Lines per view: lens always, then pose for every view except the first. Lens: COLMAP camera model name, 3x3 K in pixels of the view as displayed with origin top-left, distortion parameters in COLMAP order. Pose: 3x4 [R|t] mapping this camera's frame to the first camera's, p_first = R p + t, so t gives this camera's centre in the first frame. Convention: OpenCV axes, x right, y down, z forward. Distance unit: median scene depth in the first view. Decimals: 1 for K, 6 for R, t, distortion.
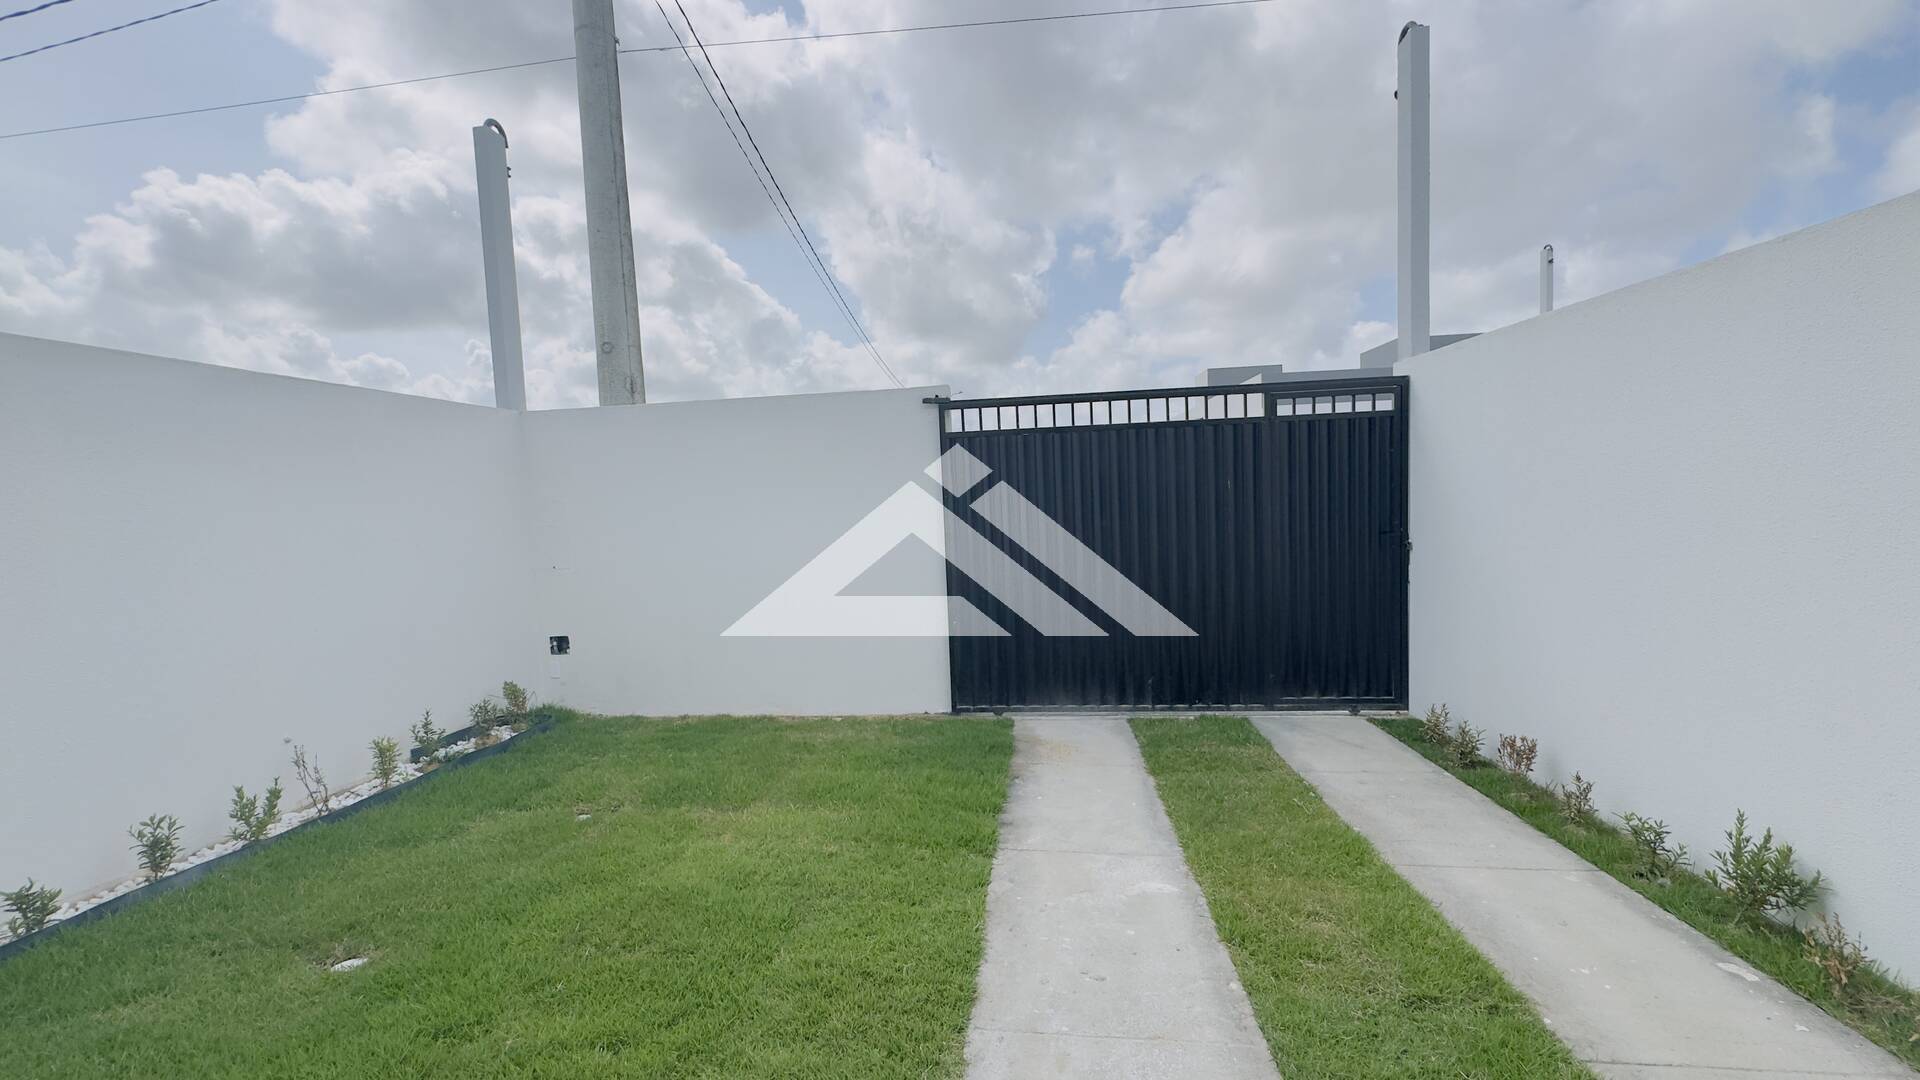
lens RADIAL K [[763.3, 0, 955.8], [0, 763.3, 537.1], [0, 0, 1]] dist [-0.001374, 0.000532]
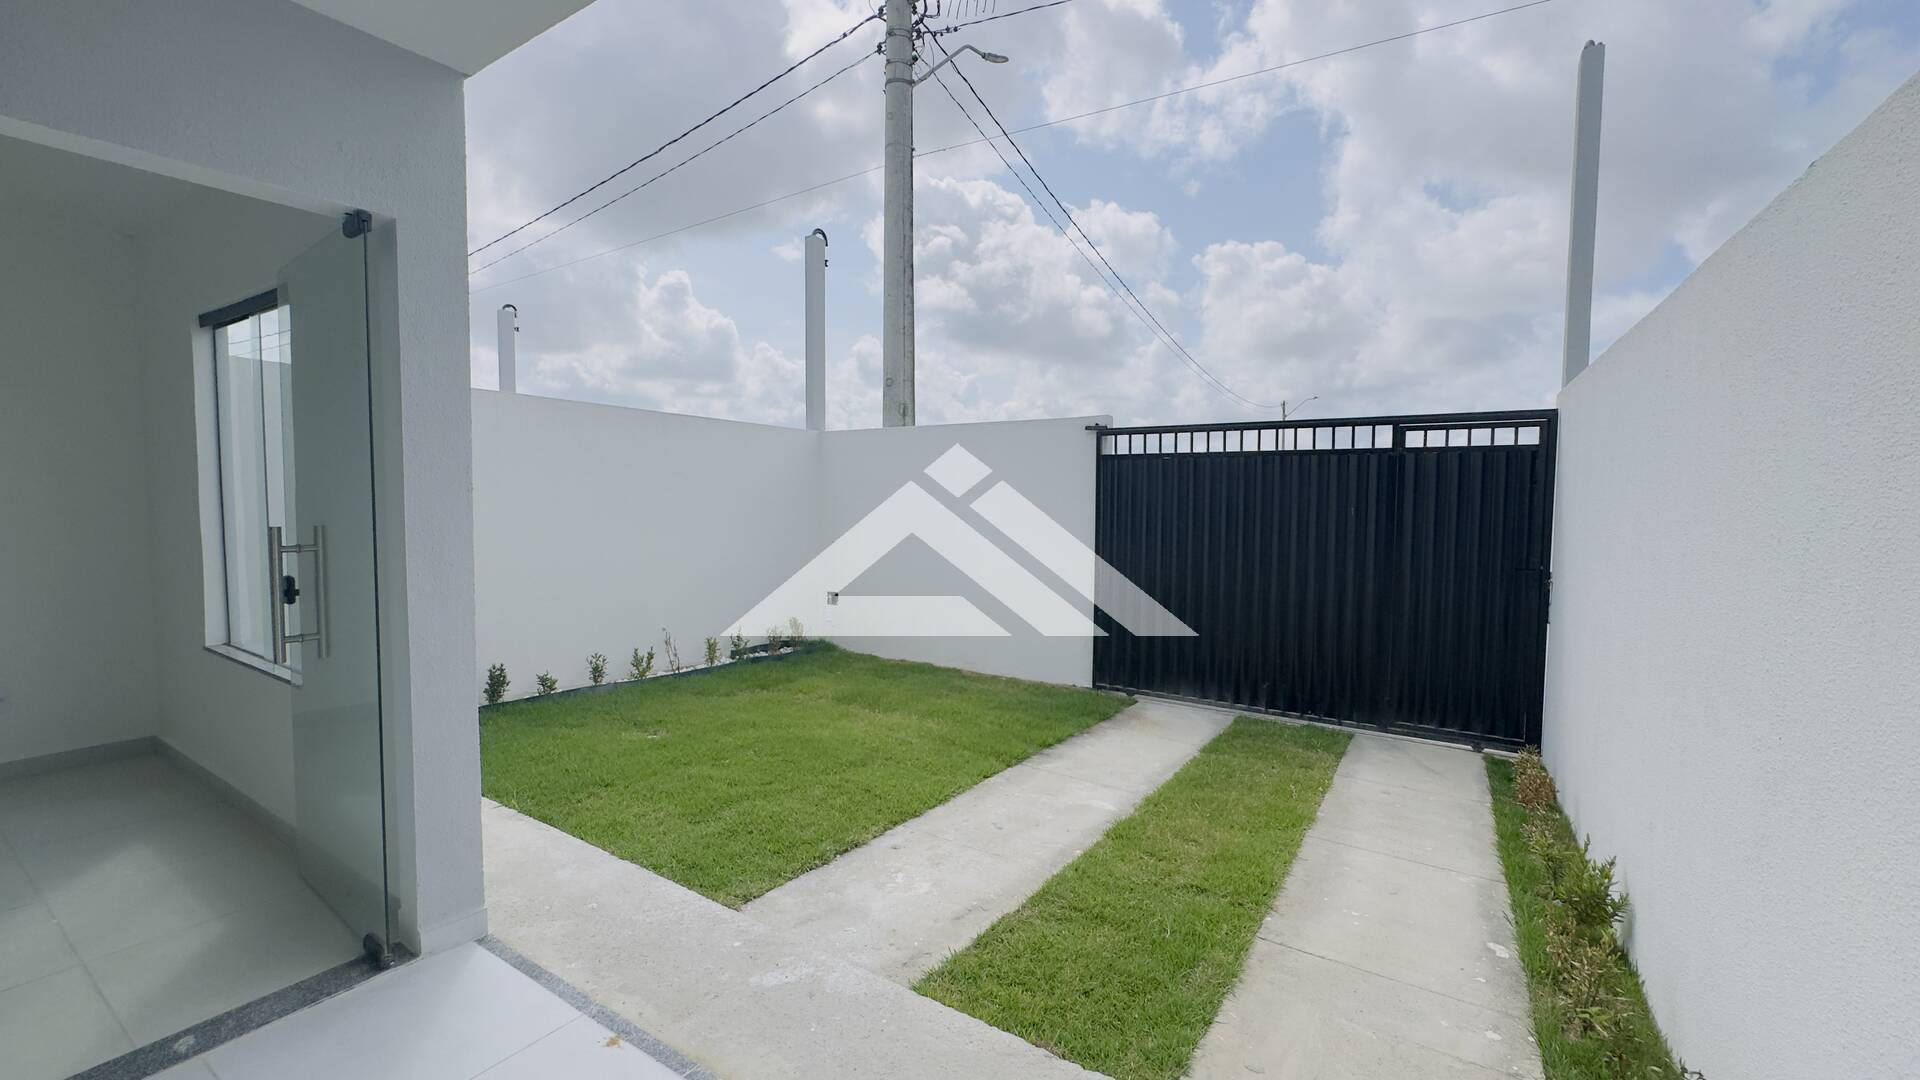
lens RADIAL K [[763.3, 0, 955.8], [0, 763.3, 537.1], [0, 0, 1]] dist [-0.001374, 0.000532]
pose [[0.895952, 0.072447, -0.438203, 0.336662], [-0.074457, 0.997144, 0.012619, -0.005714], [0.437866, 0.021321, 0.898787, -0.191019]]
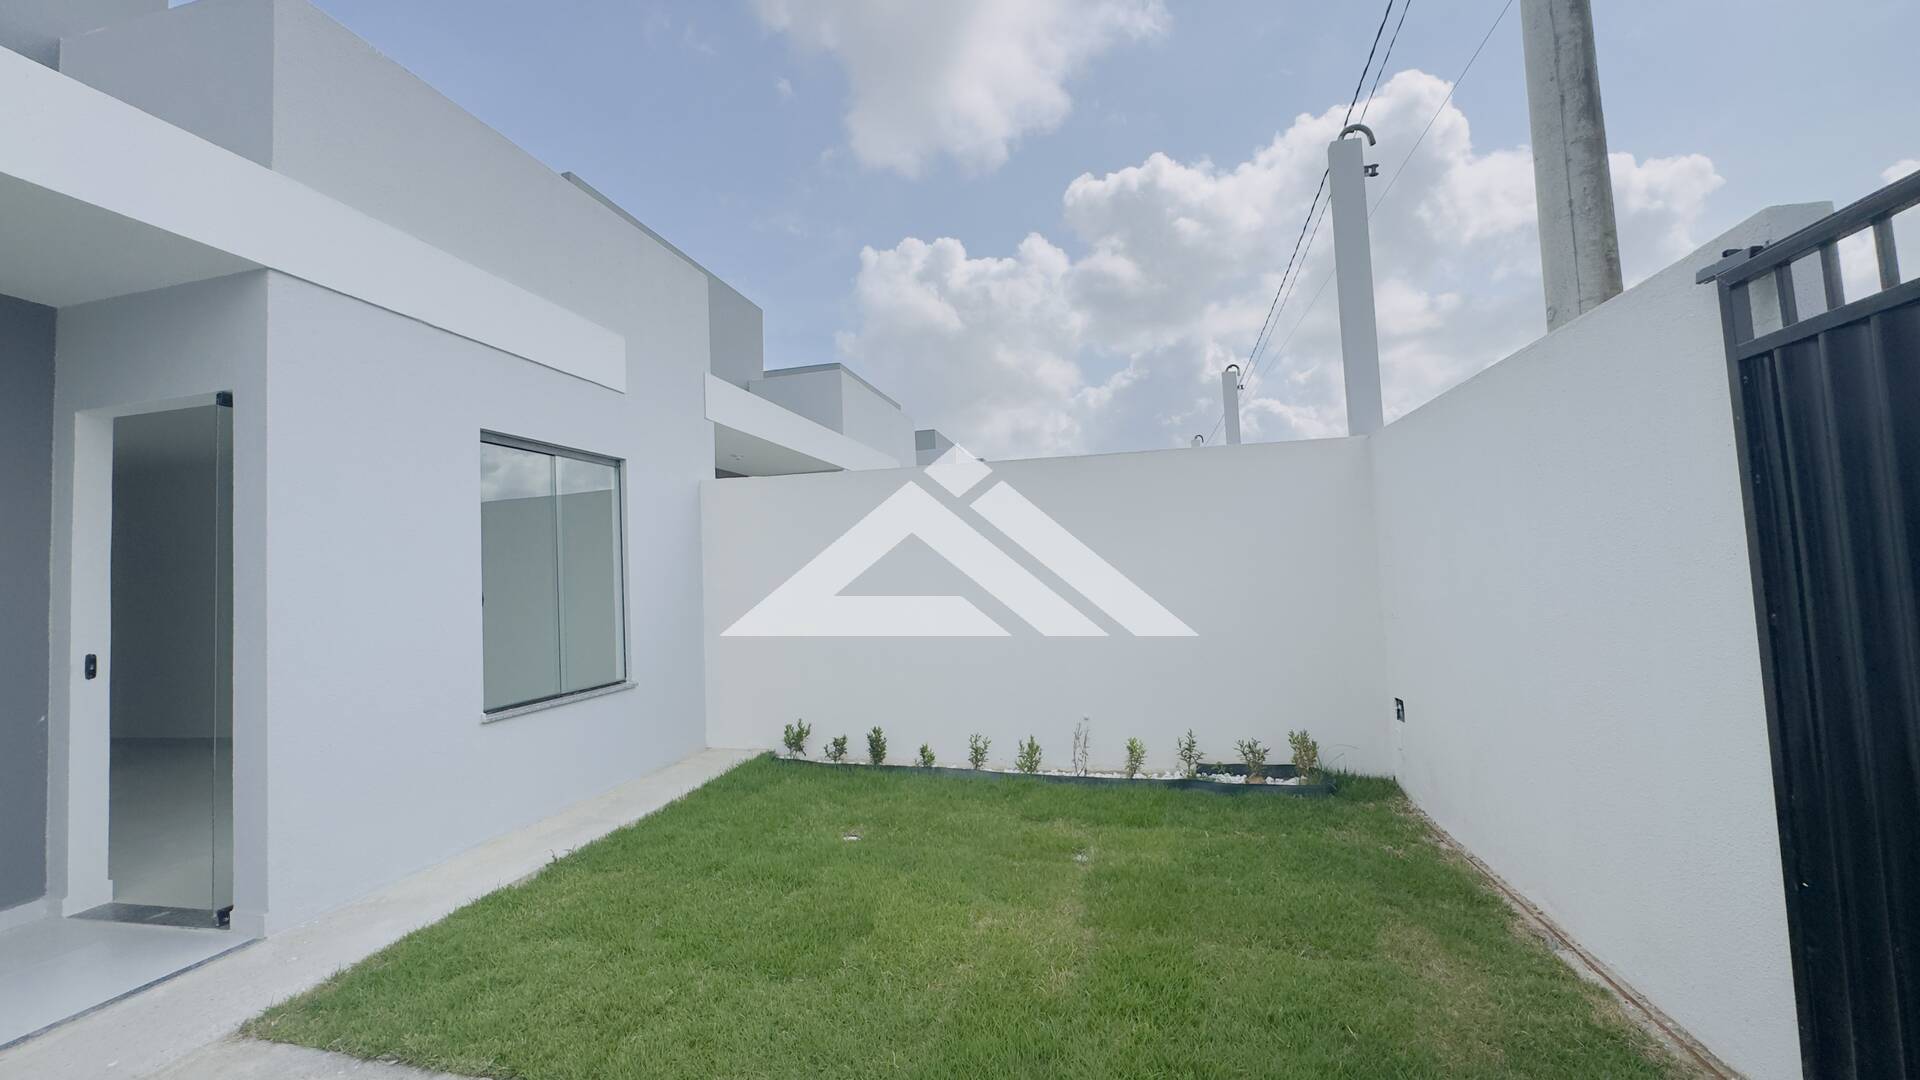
lens RADIAL K [[763.3, 0, 955.8], [0, 763.3, 537.1], [0, 0, 1]] dist [-0.001374, 0.000532]
pose [[-0.107418, -0.007119, -0.994188, 0.414442], [-0.008592, 0.999944, -0.006232, -0.041605], [0.994177, 0.007872, -0.107473, 0.701242]]
